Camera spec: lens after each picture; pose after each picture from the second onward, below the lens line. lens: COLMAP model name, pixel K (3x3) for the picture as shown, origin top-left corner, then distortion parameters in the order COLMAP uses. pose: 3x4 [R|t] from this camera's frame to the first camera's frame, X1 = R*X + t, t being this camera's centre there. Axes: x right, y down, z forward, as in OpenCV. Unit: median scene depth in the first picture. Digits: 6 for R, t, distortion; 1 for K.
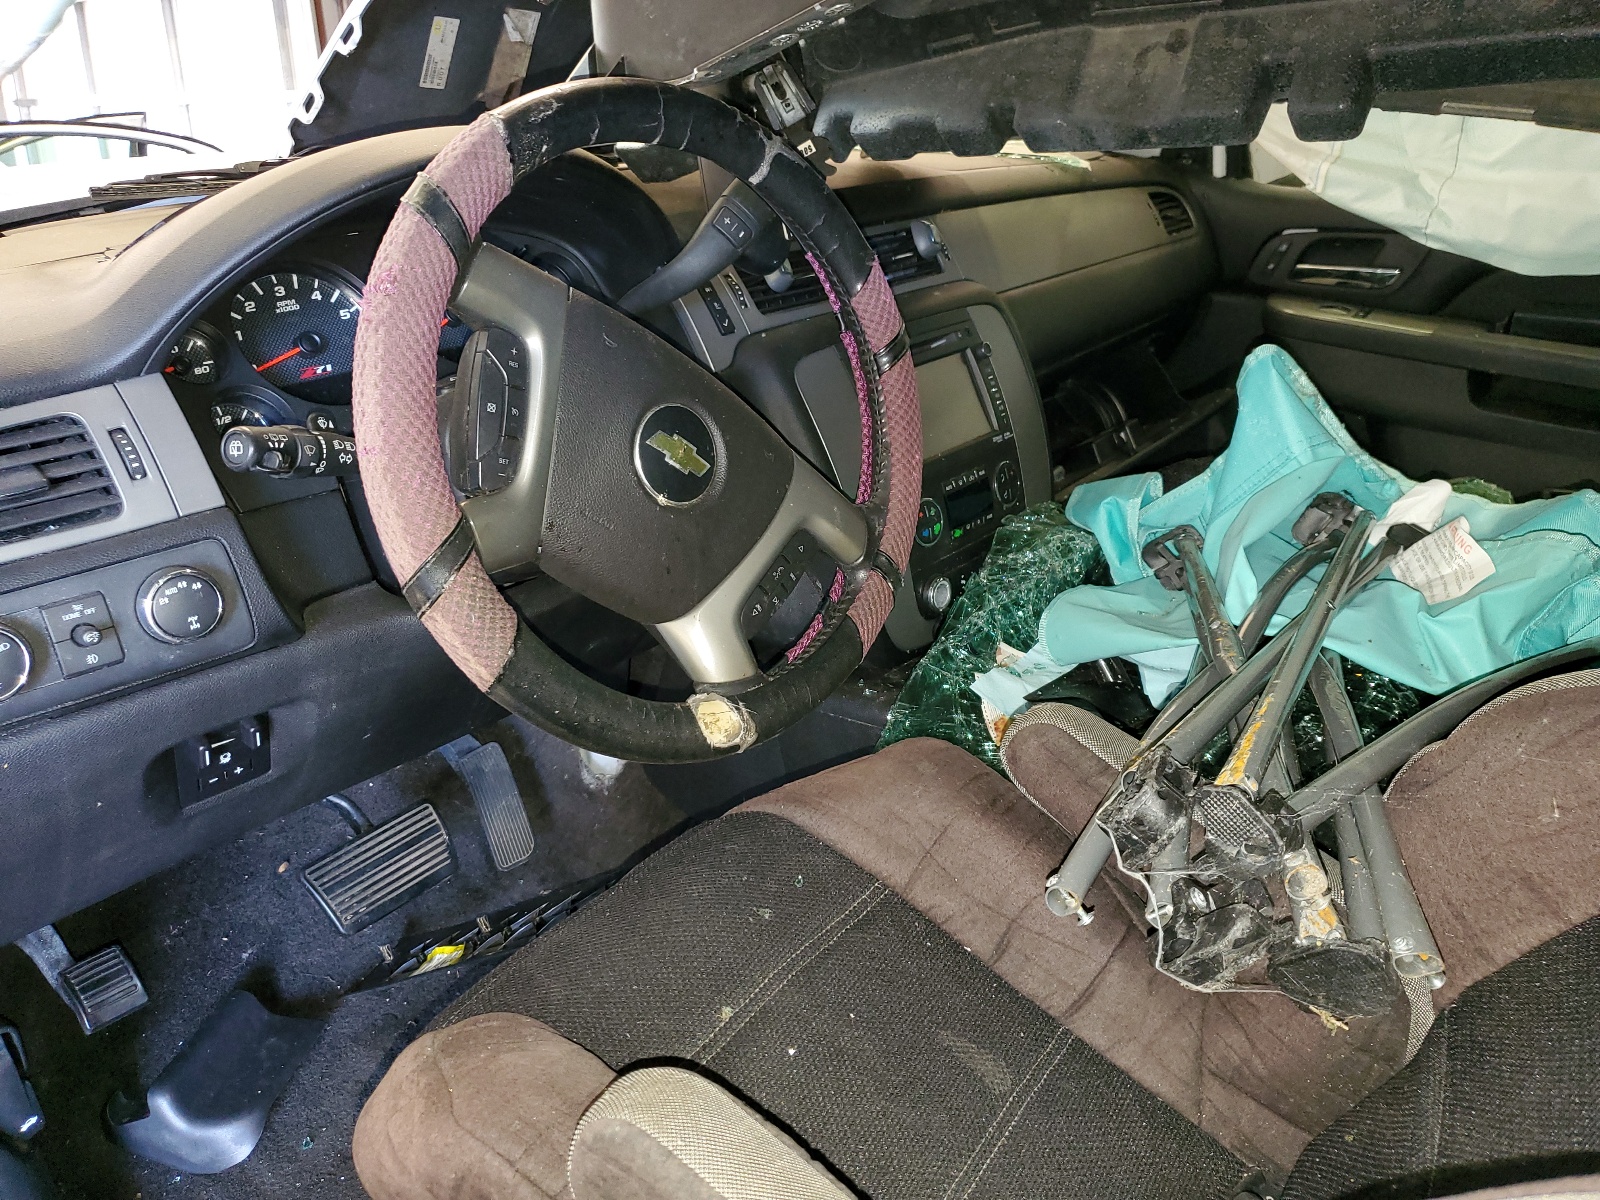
lens RADIAL K [[1303.2, 0, 797.3], [0, 1303.2, 565.7], [0, 0, 1]] dist [0.000243, -0.003899]
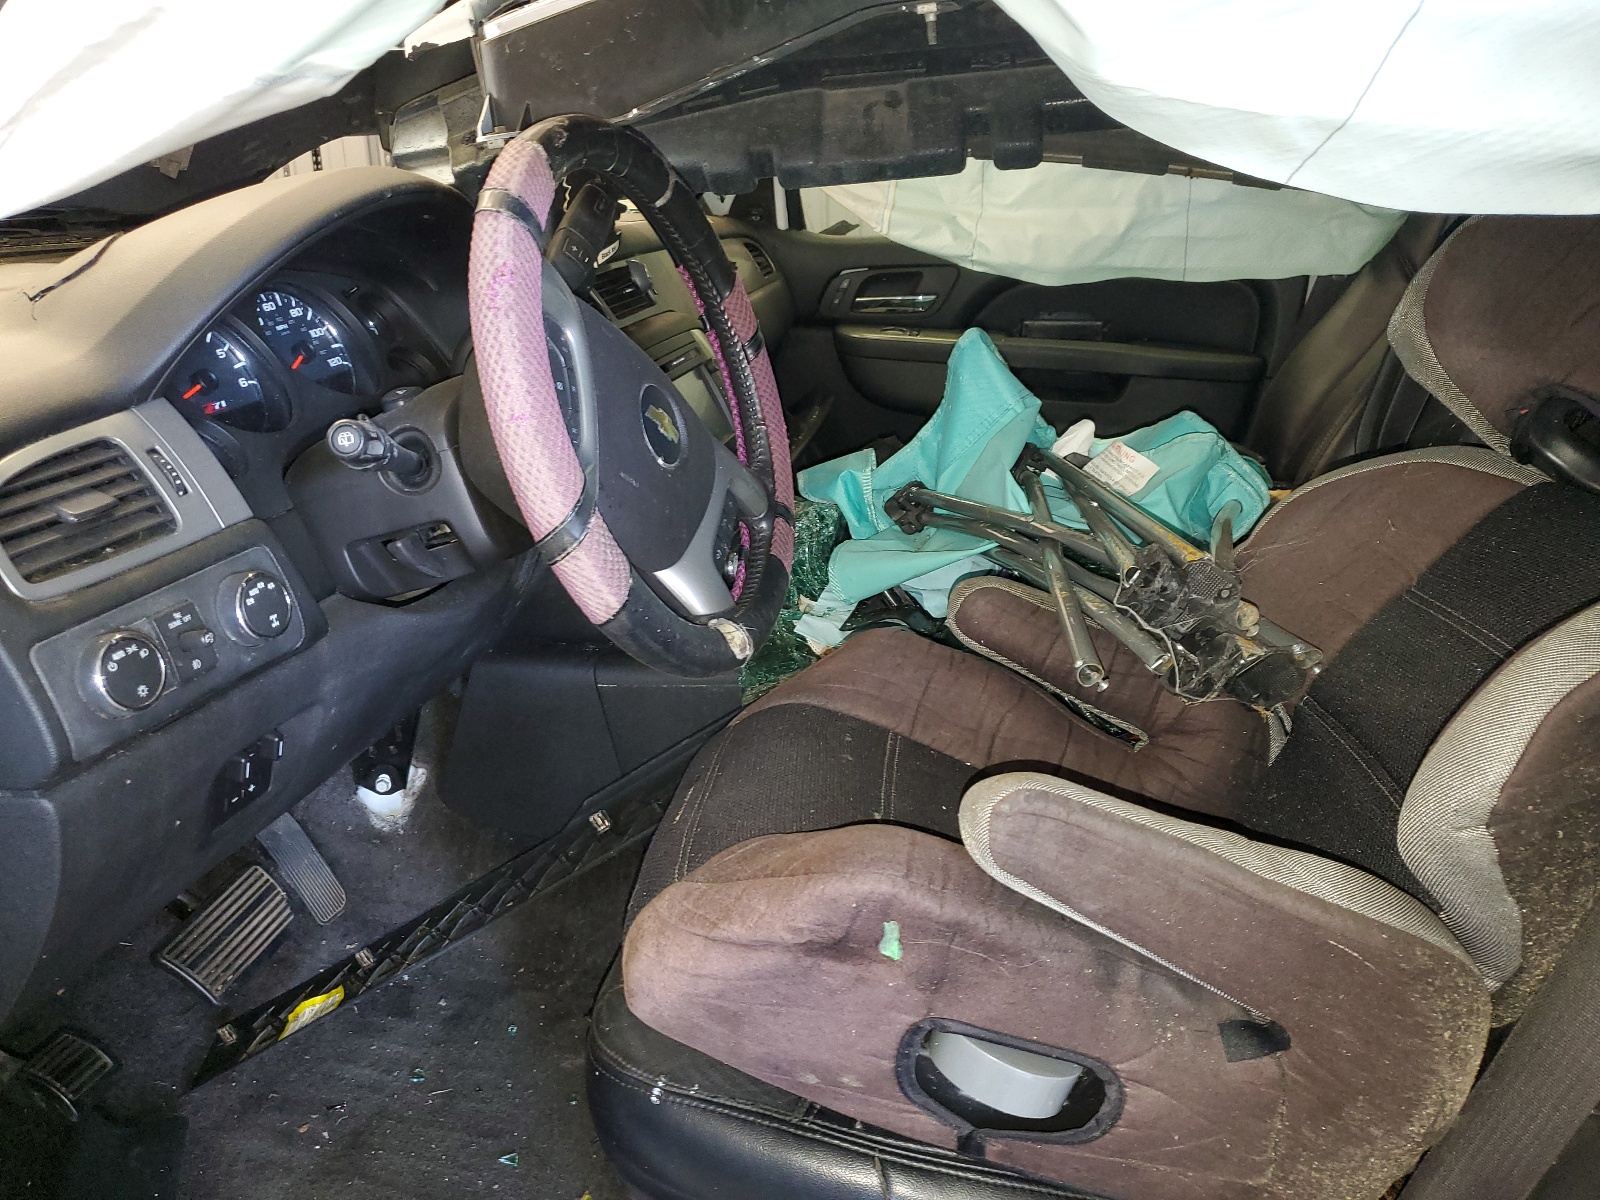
lens RADIAL K [[1303.2, 0, 797.3], [0, 1303.2, 565.7], [0, 0, 1]] dist [0.000243, -0.003899]
pose [[0.895612, -0.140883, 0.421937, -0.347389], [0.168868, 0.985197, -0.029489, 0.067759], [-0.411537, 0.097662, 0.906145, -0.083529]]
